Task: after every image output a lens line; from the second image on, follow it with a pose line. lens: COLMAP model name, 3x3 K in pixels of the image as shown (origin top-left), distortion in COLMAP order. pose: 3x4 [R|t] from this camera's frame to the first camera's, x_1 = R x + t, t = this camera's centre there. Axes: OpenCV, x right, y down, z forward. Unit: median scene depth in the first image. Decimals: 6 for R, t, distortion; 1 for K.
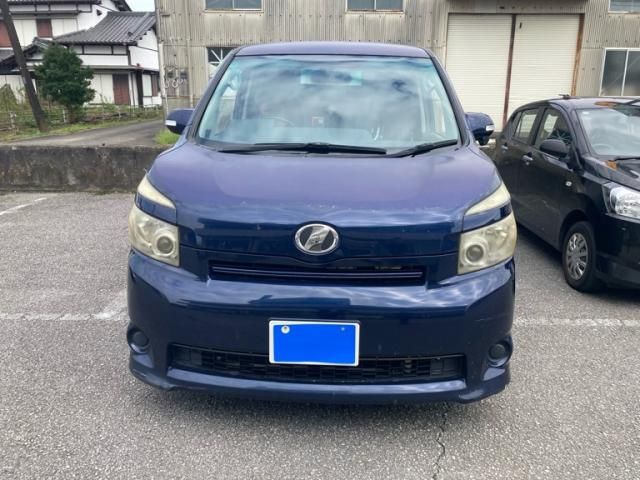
lens RADIAL K [[562.6, 0, 320.0], [0, 562.6, 240.0], [0, 0, 1]] dist [0.070837, -0.125130]
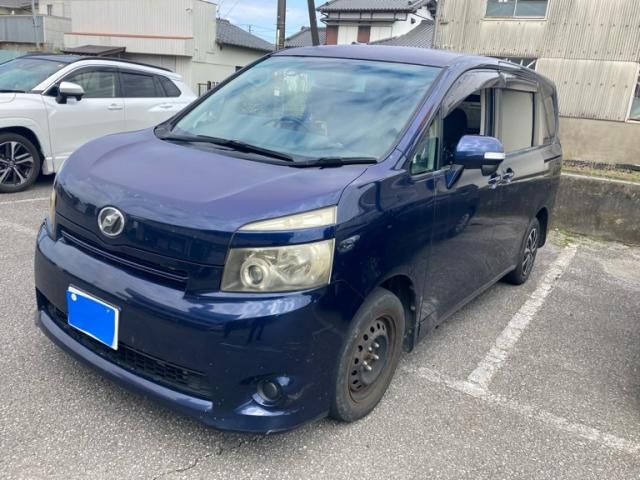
lens RADIAL K [[562.6, 0, 320.0], [0, 562.6, 240.0], [0, 0, 1]] dist [0.070837, -0.125130]
pose [[0.833585, 0.205957, -0.512560, 0.141161], [-0.213641, 0.975890, 0.044684, -0.016093], [0.509405, 0.072256, 0.857488, 0.047308]]
